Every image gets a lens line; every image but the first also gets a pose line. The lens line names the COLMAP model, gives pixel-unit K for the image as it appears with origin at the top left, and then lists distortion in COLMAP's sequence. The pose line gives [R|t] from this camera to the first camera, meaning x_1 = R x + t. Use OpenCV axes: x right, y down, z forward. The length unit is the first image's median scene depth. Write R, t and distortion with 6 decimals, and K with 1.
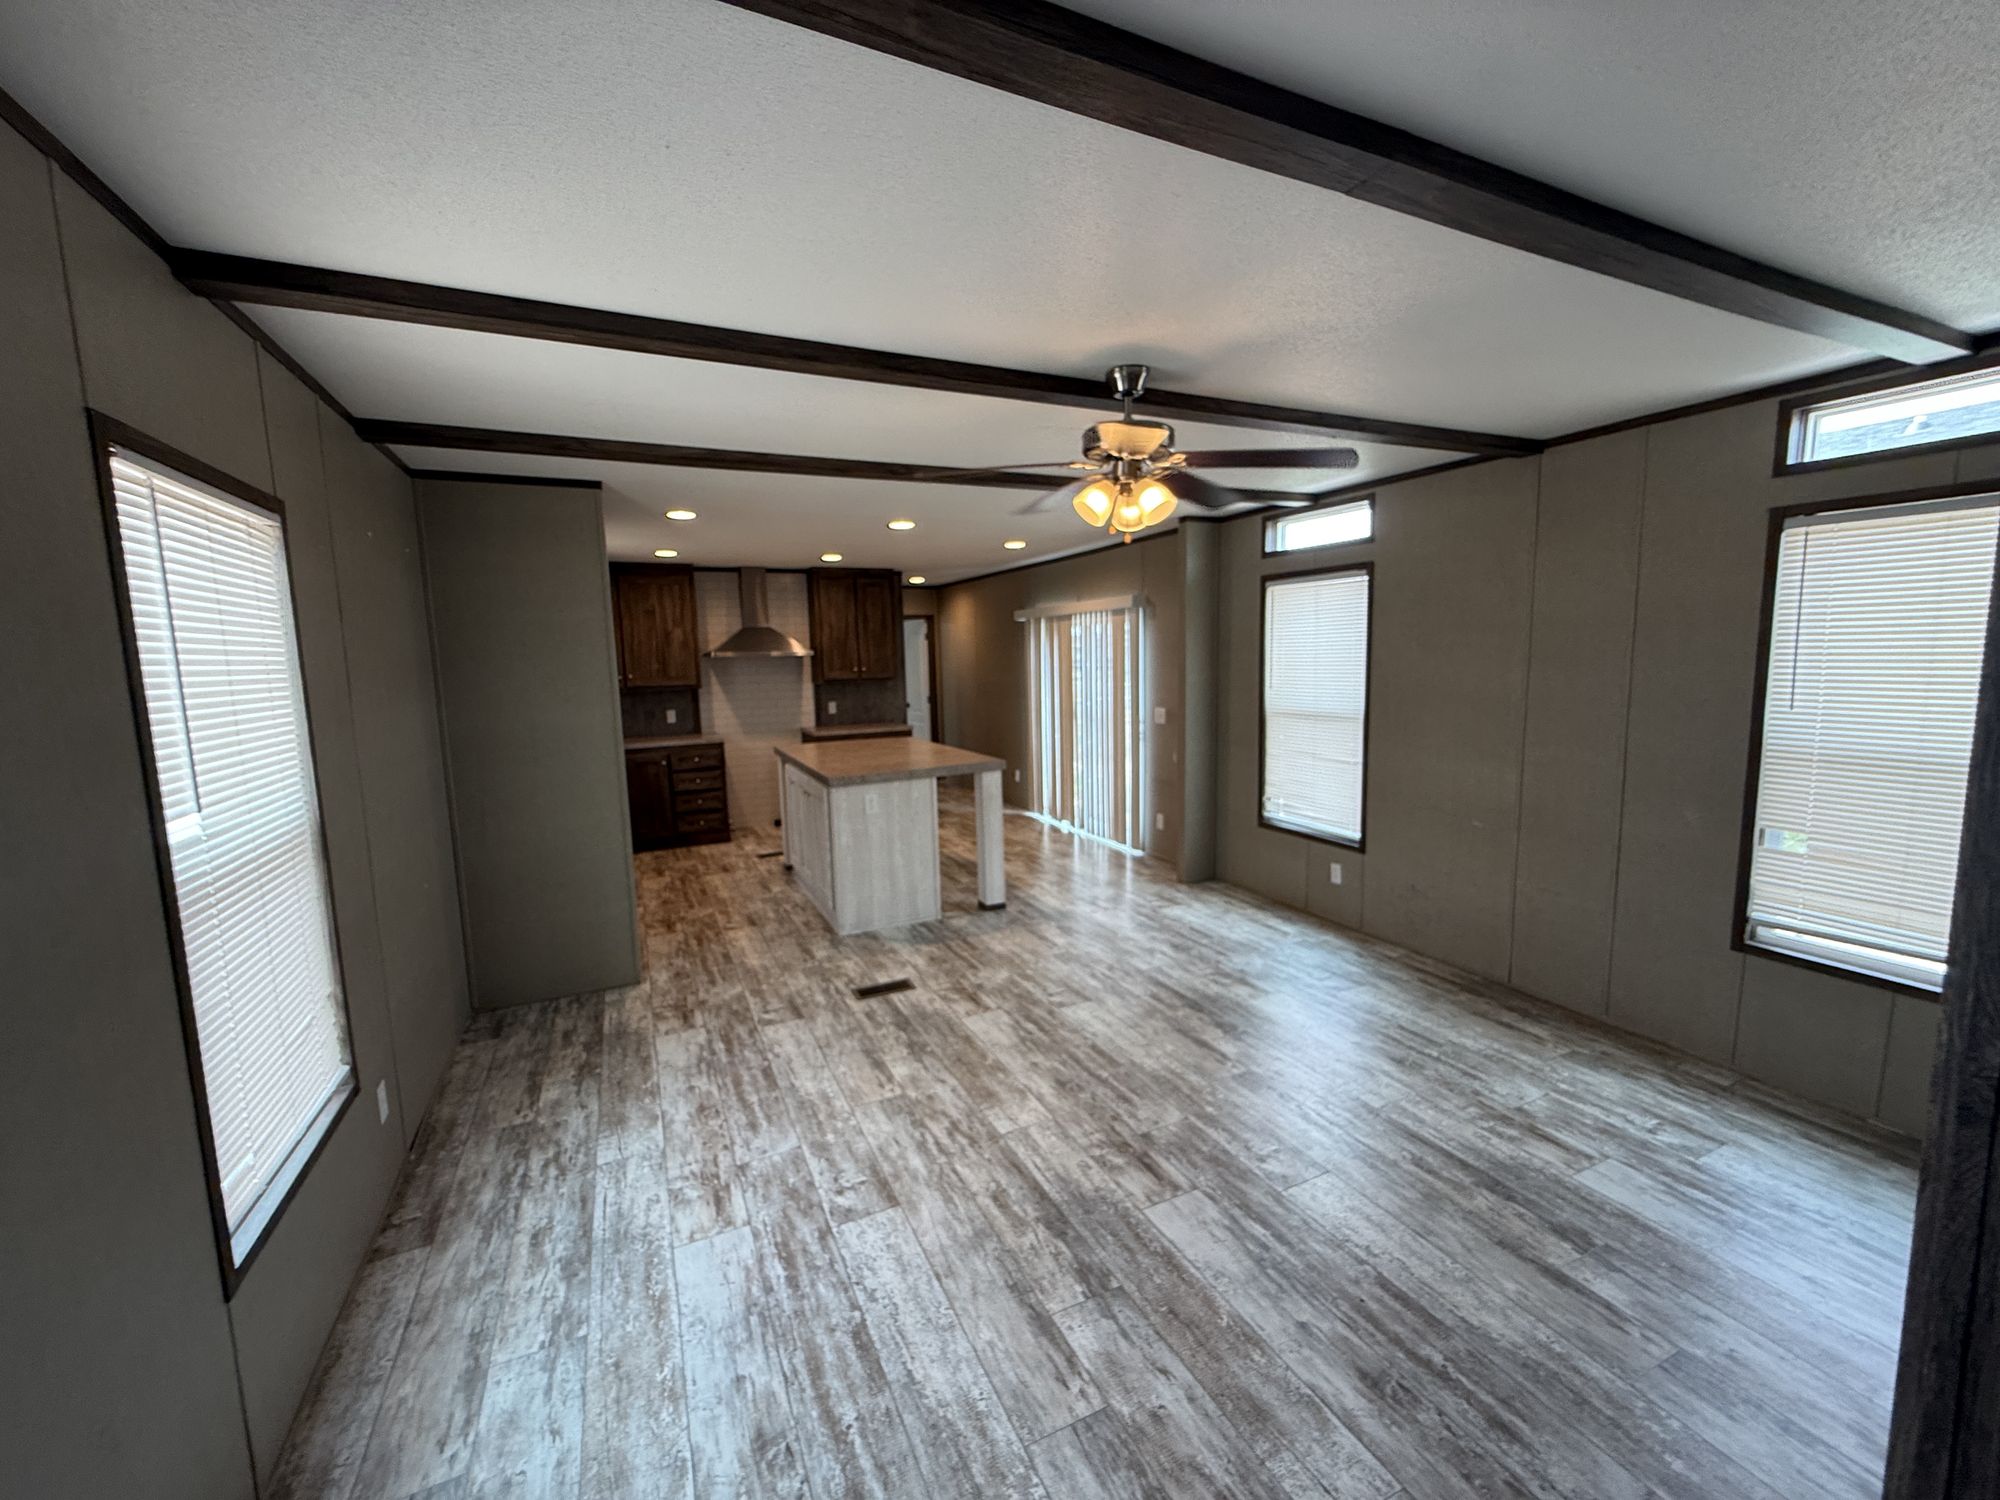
lens RADIAL K [[800.4, 0, 979.1], [0, 800.4, 742.8], [0, 0, 1]] dist [-0.000815, 0.000457]
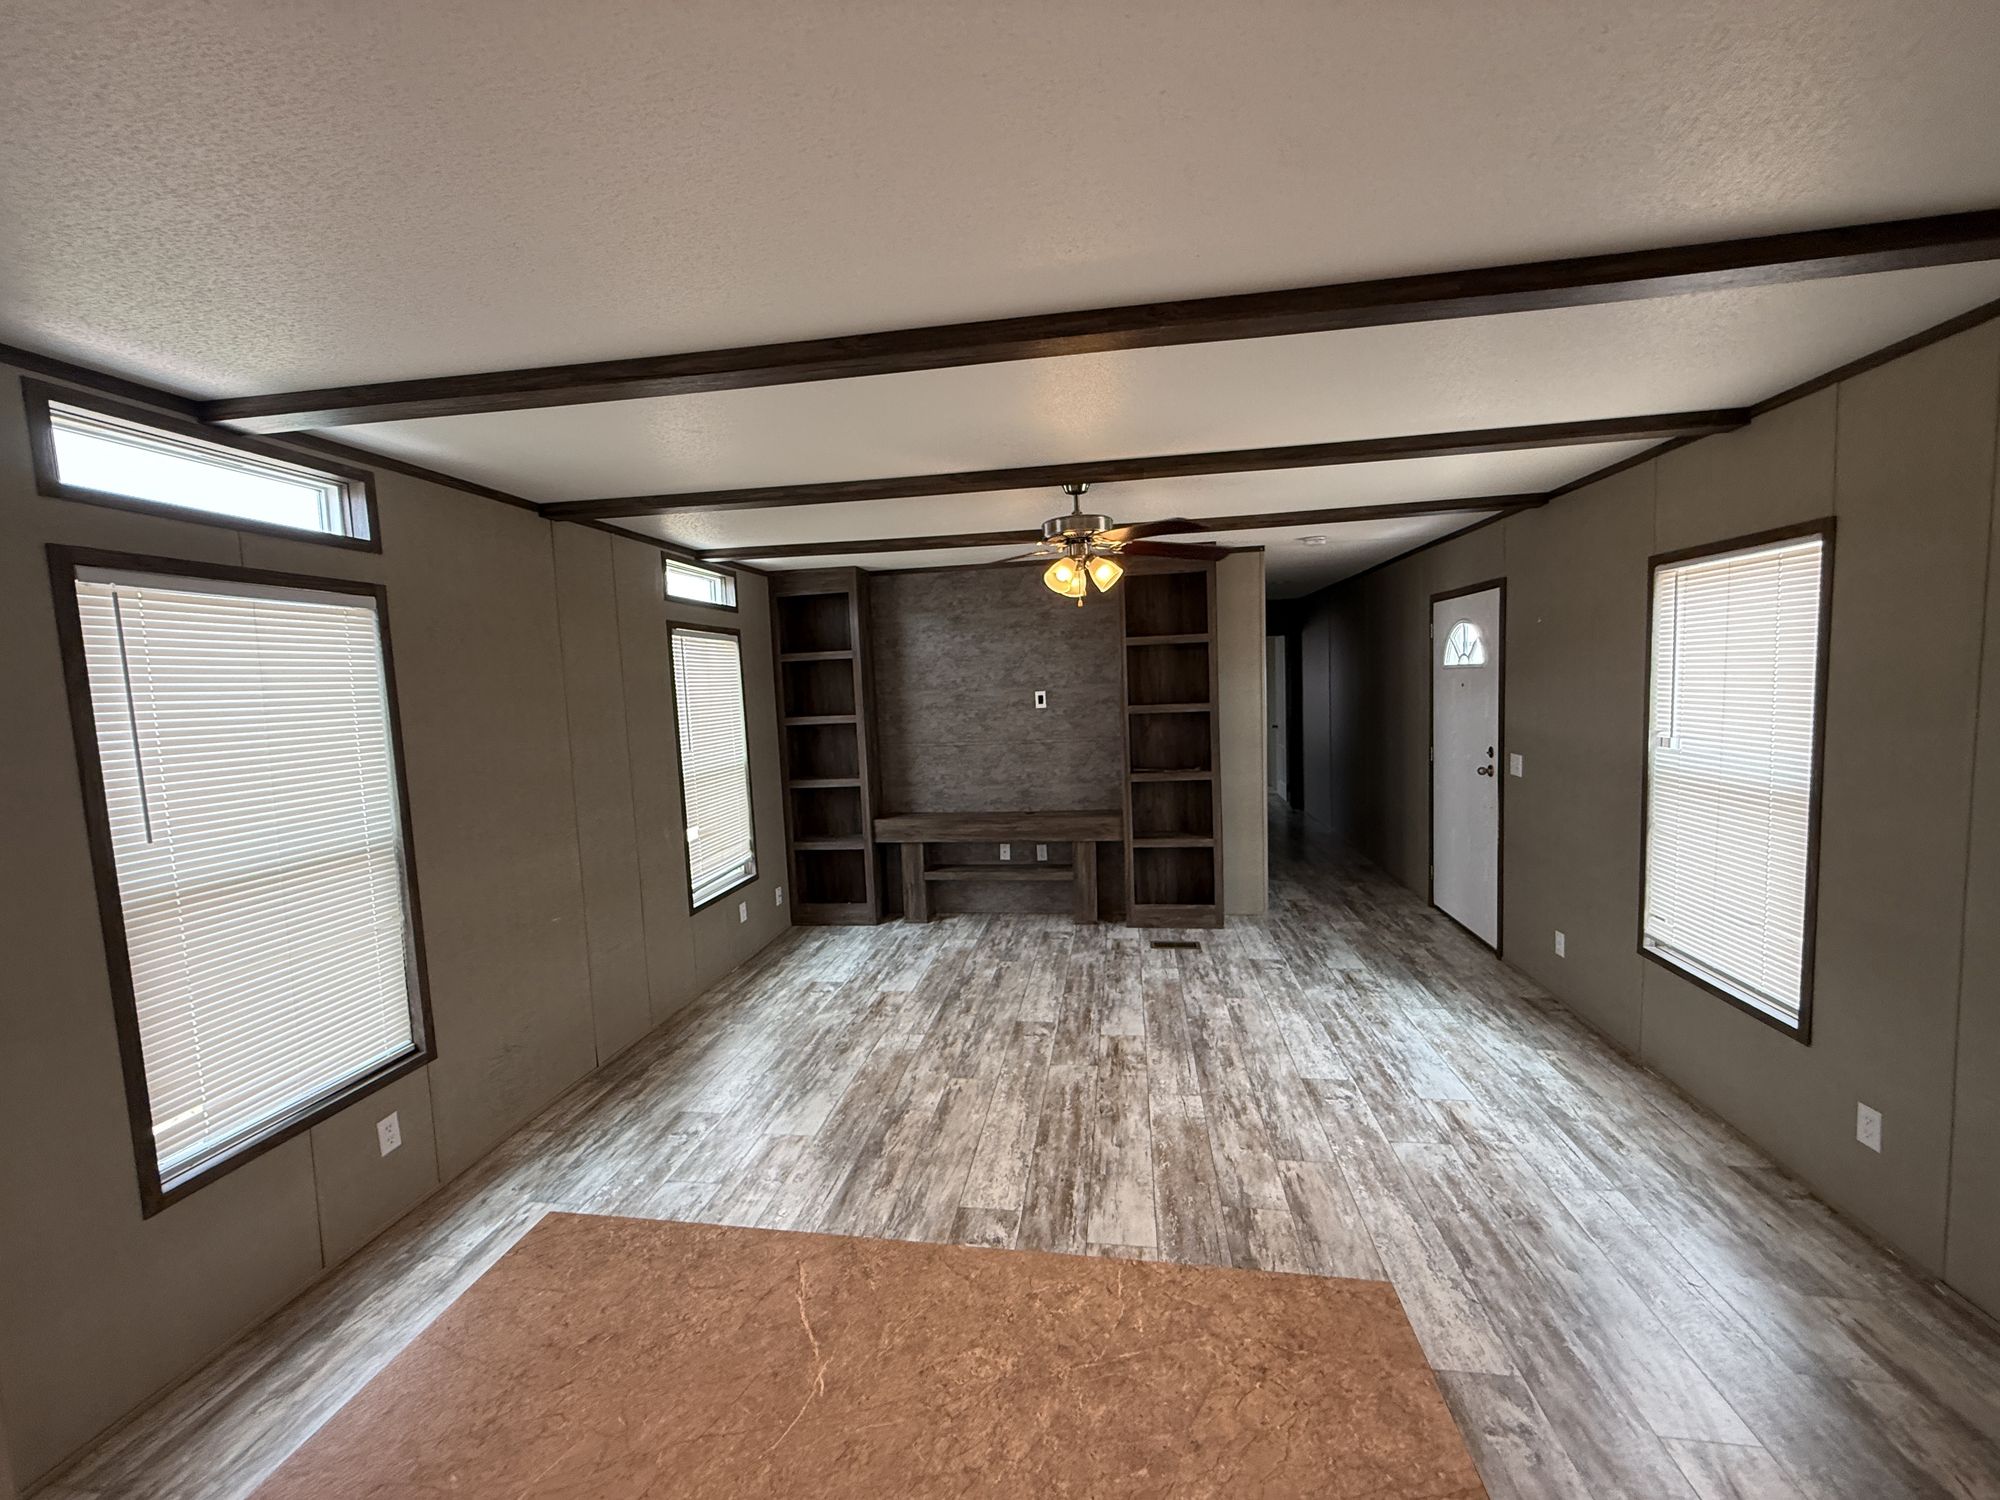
lens RADIAL K [[800.4, 0, 1008.9], [0, 800.4, 749.0], [0, 0, 1]] dist [-0.000815, 0.000457]
pose [[-0.847313, 0.012692, 0.530943, -0.363654], [0.119308, 0.978711, 0.167003, -0.236967], [-0.517520, 0.204849, -0.830789, 2.025544]]
